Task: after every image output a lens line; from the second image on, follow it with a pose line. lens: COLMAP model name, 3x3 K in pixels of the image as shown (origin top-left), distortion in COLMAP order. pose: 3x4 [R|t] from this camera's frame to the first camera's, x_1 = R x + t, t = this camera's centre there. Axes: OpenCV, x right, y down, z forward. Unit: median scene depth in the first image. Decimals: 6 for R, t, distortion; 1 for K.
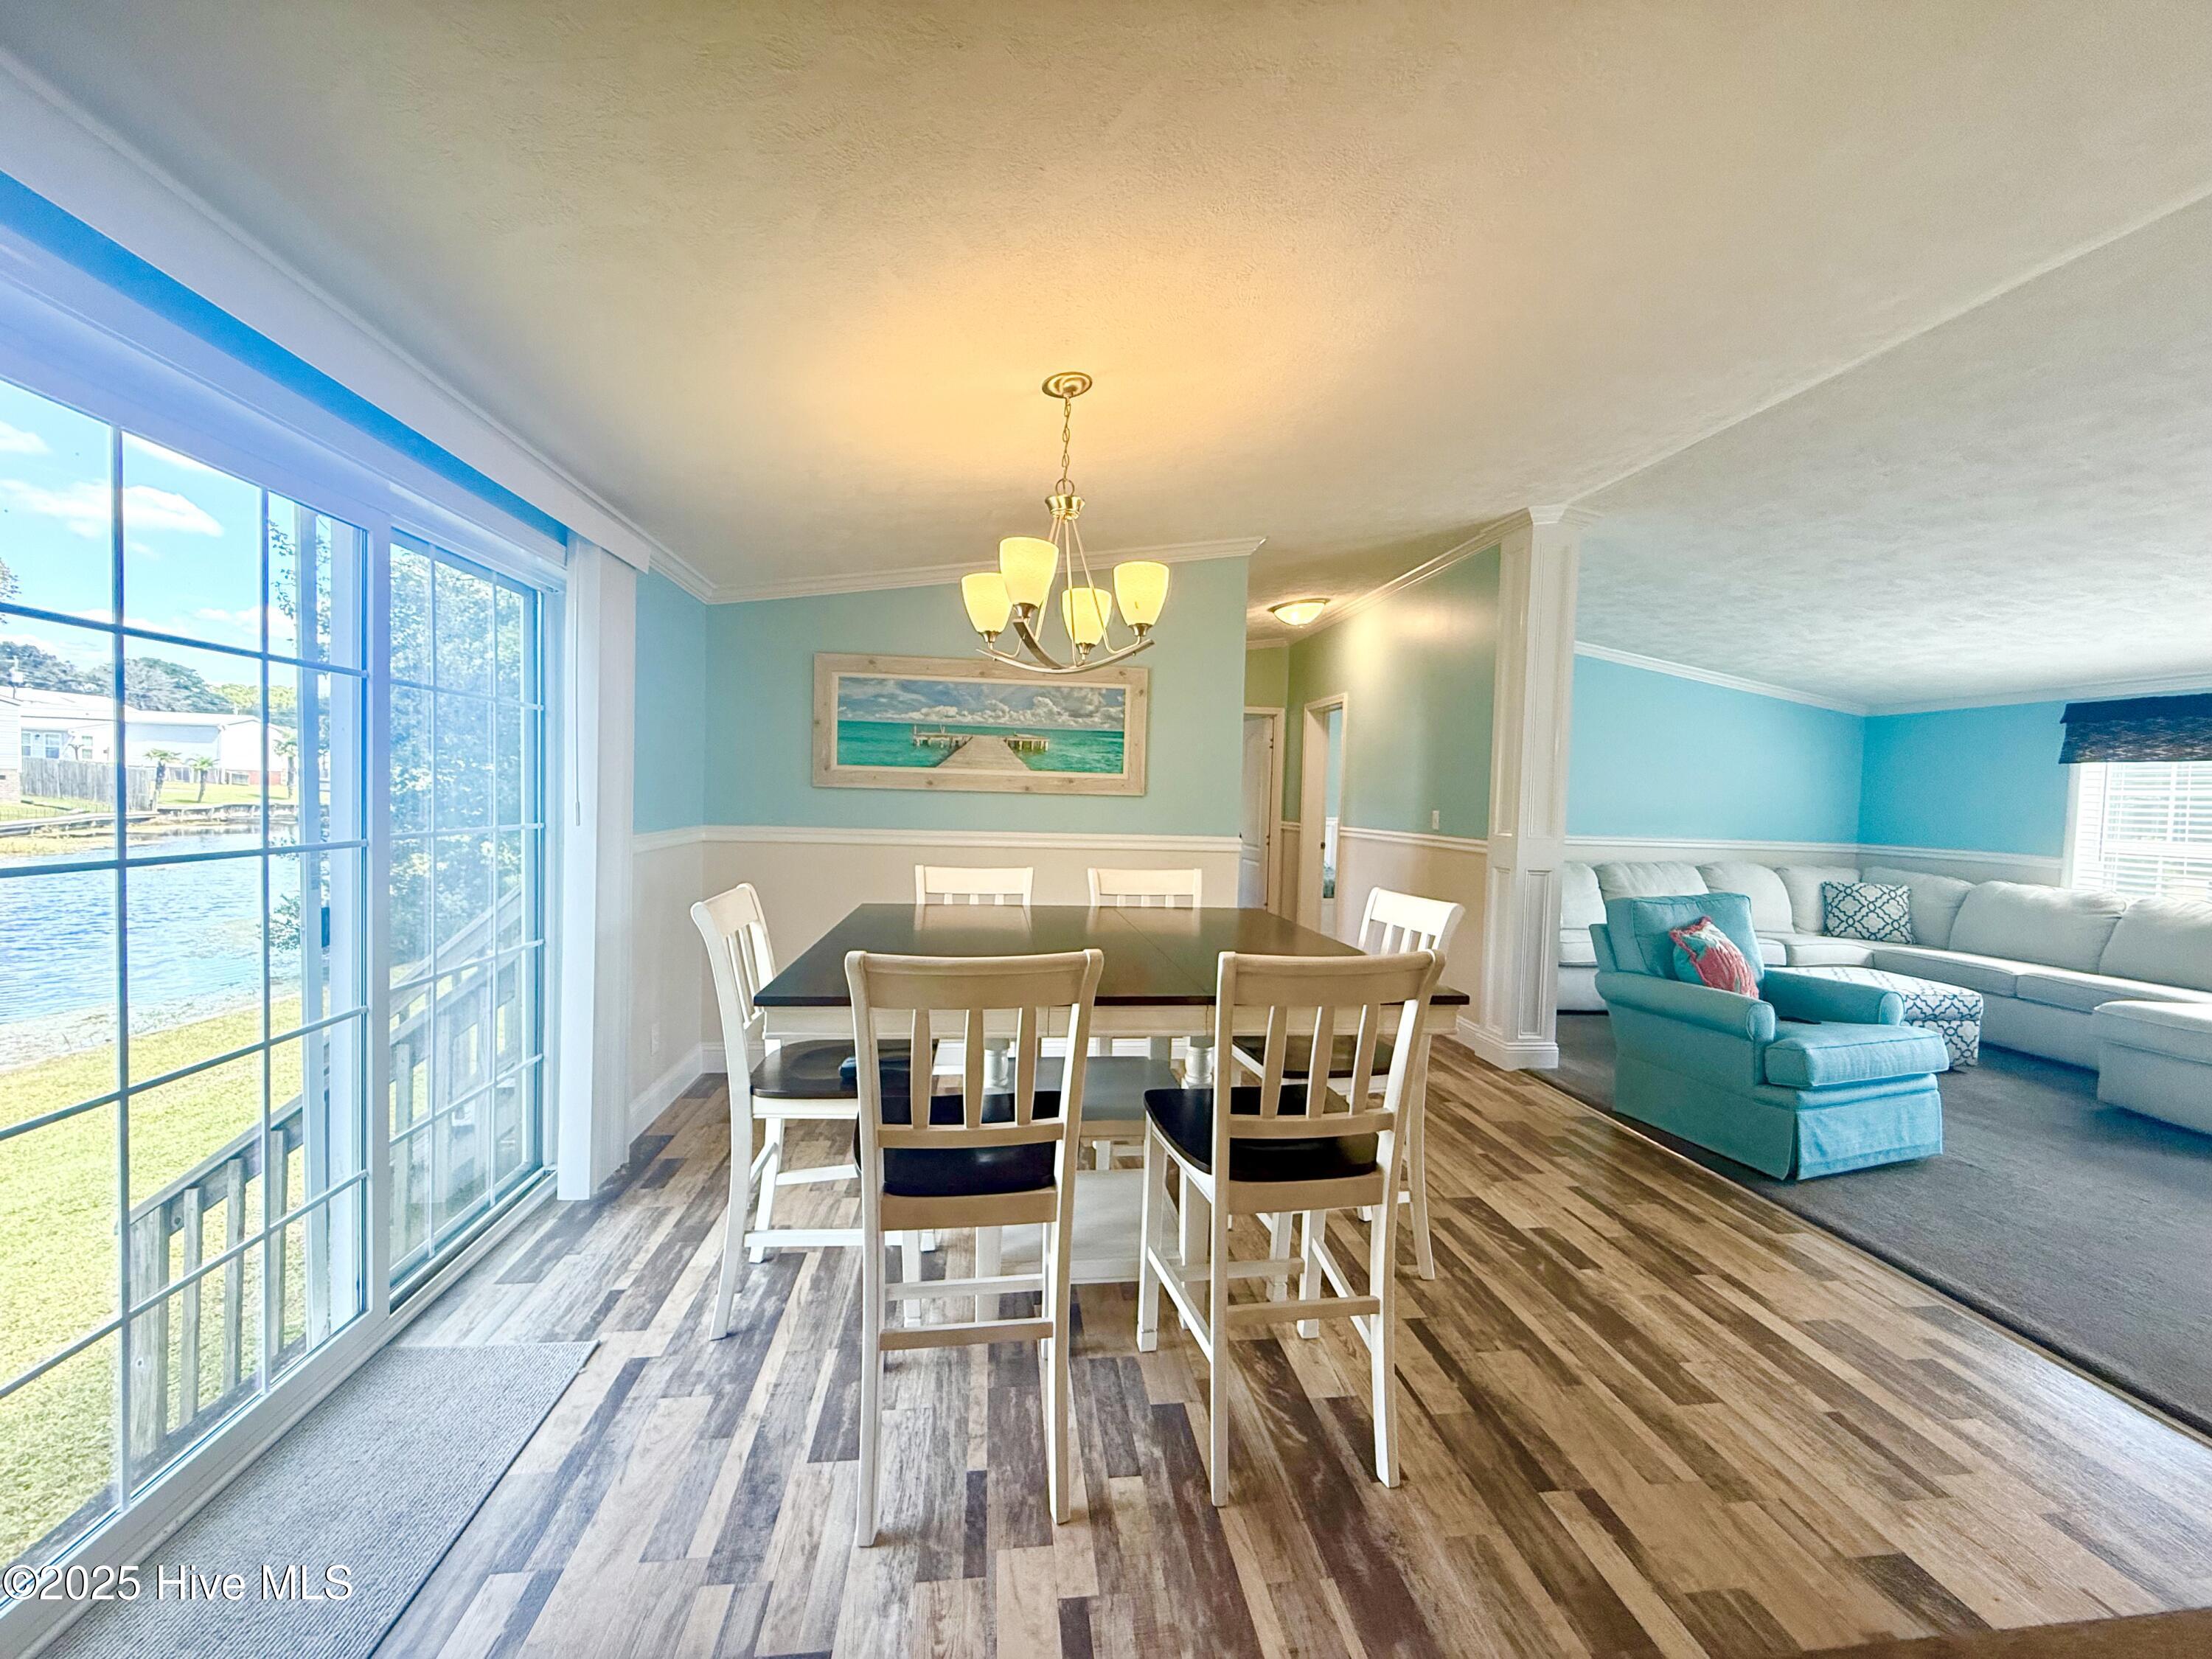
lens RADIAL K [[882.1, 0, 1100.3], [0, 882.1, 813.3], [0, 0, 1]] dist [-0.001088, 0.000599]
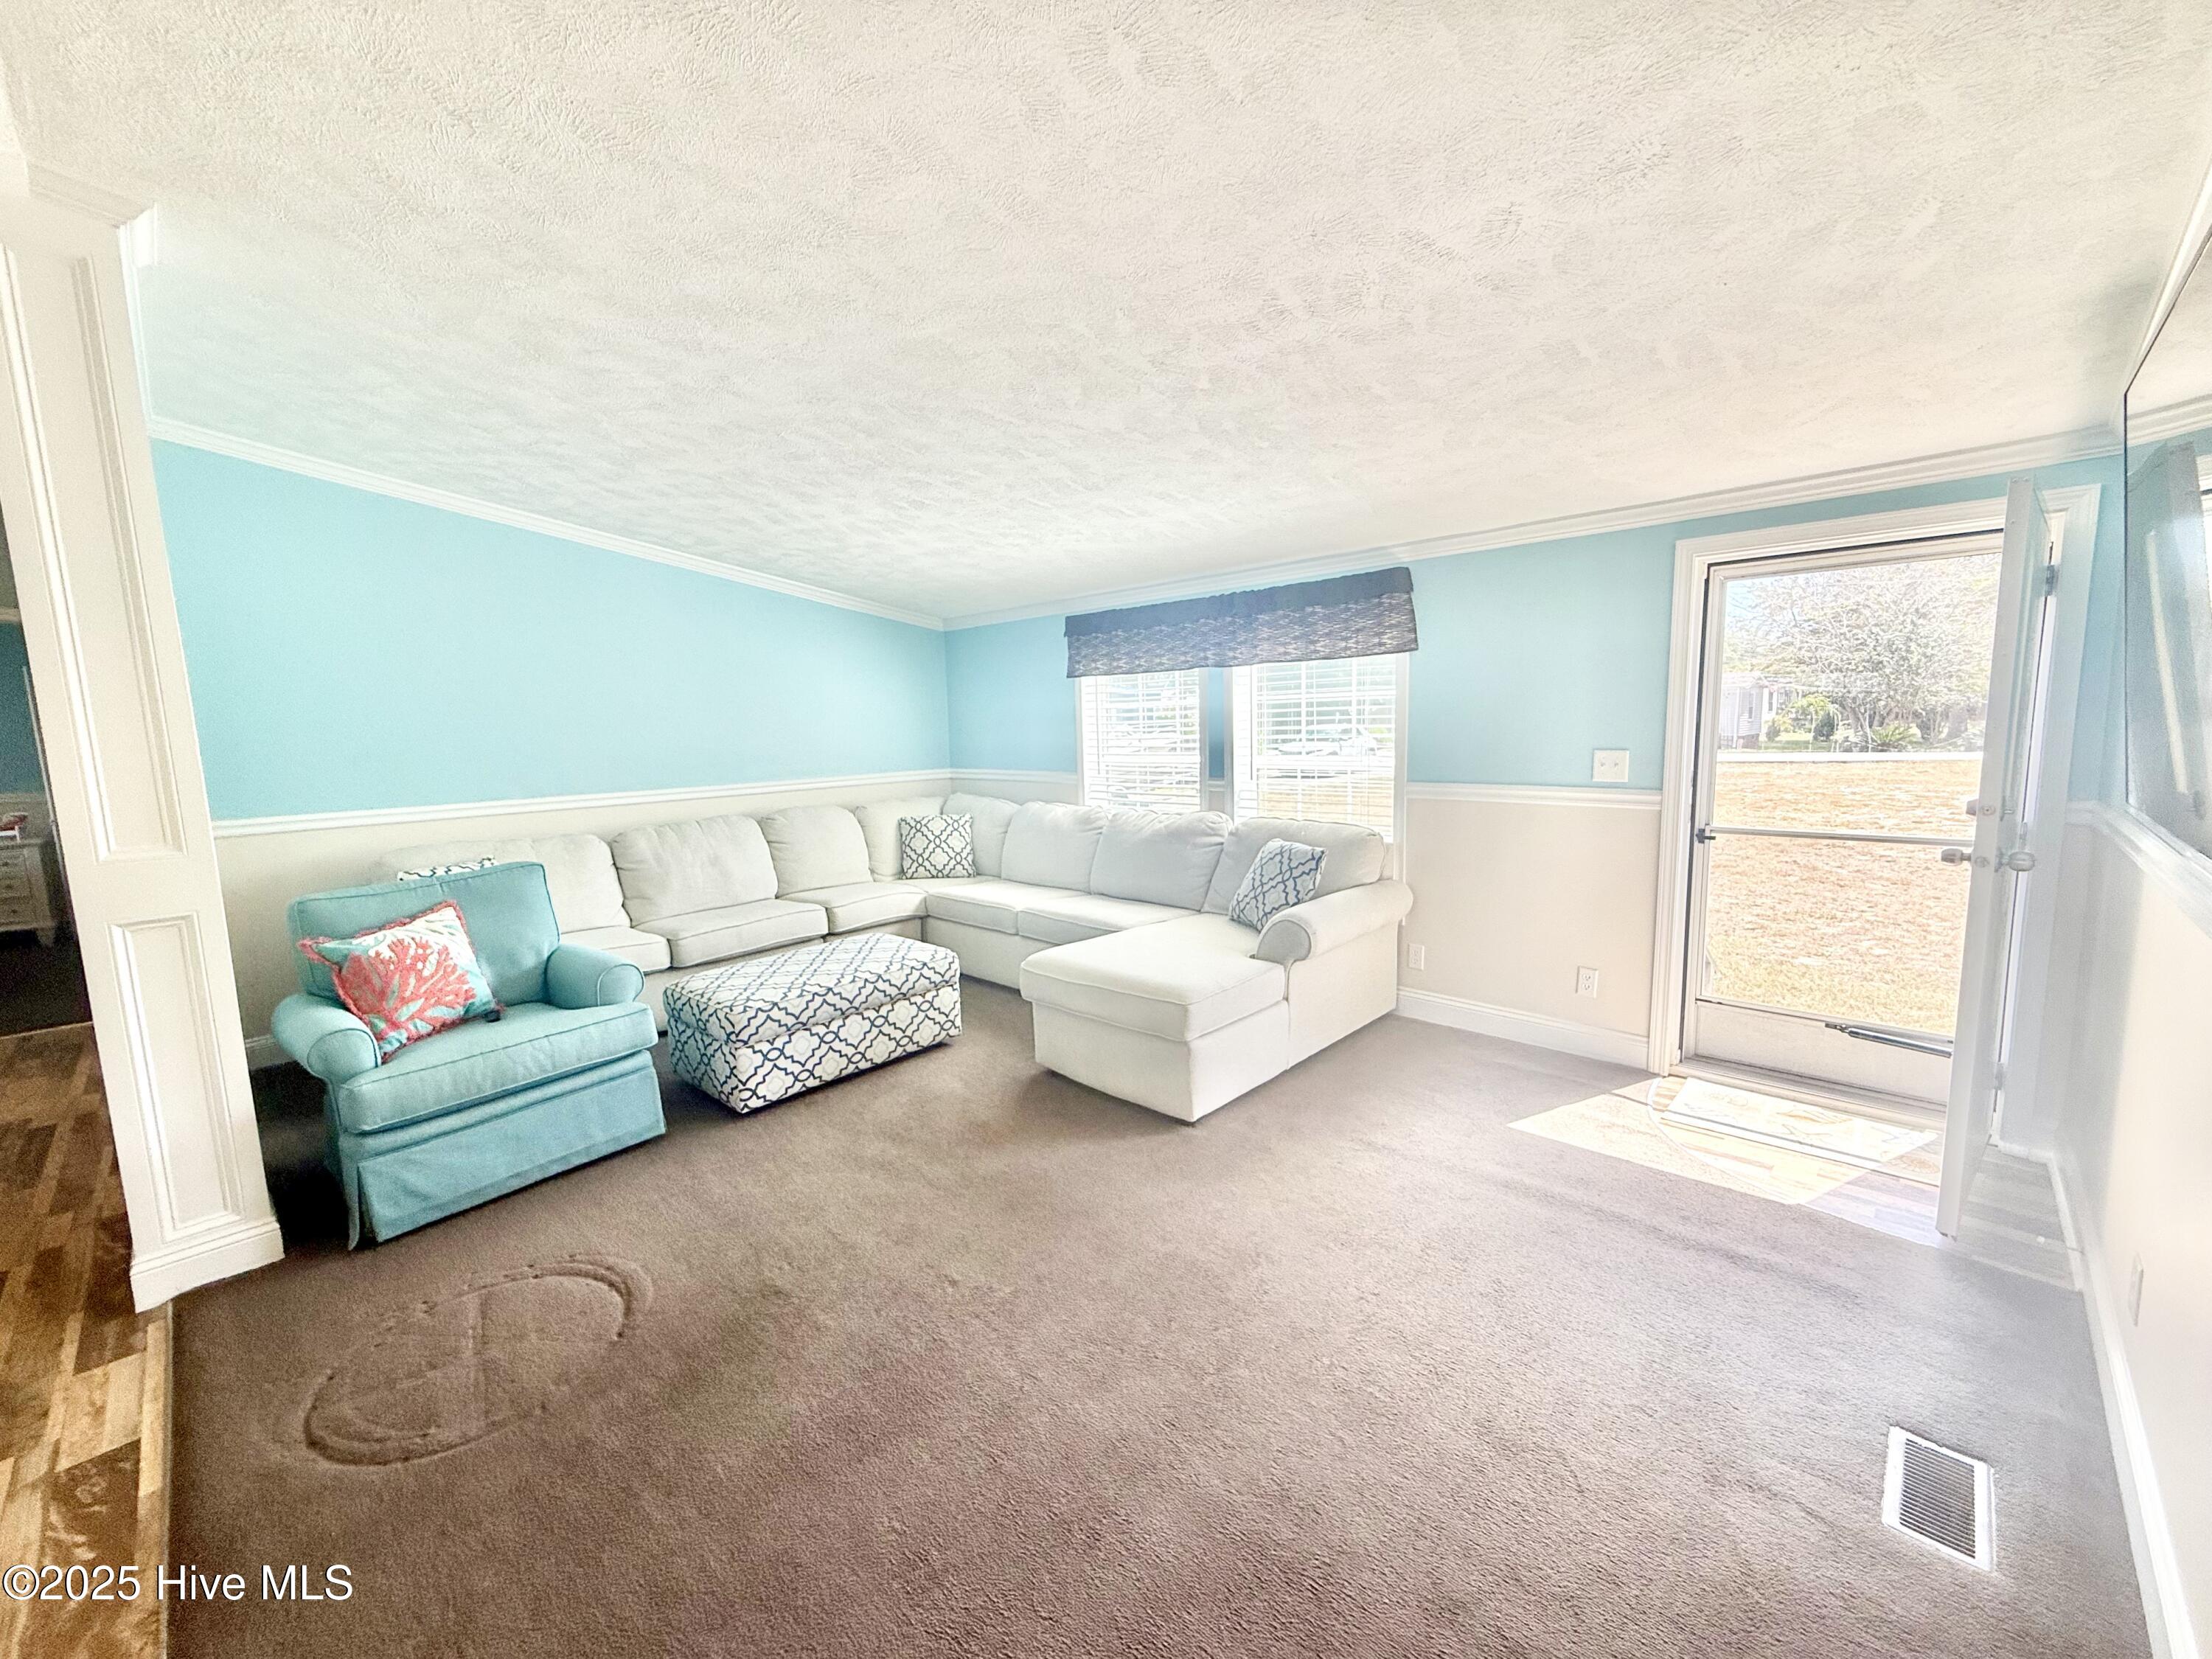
lens RADIAL K [[882.1, 0, 1099.8], [0, 882.1, 819.8], [0, 0, 1]] dist [-0.001088, 0.000599]
pose [[0.772483, -0.124598, 0.622692, 0.443856], [0.067794, 0.991140, 0.114221, -0.009291], [-0.631406, -0.046019, 0.774086, 0.190596]]
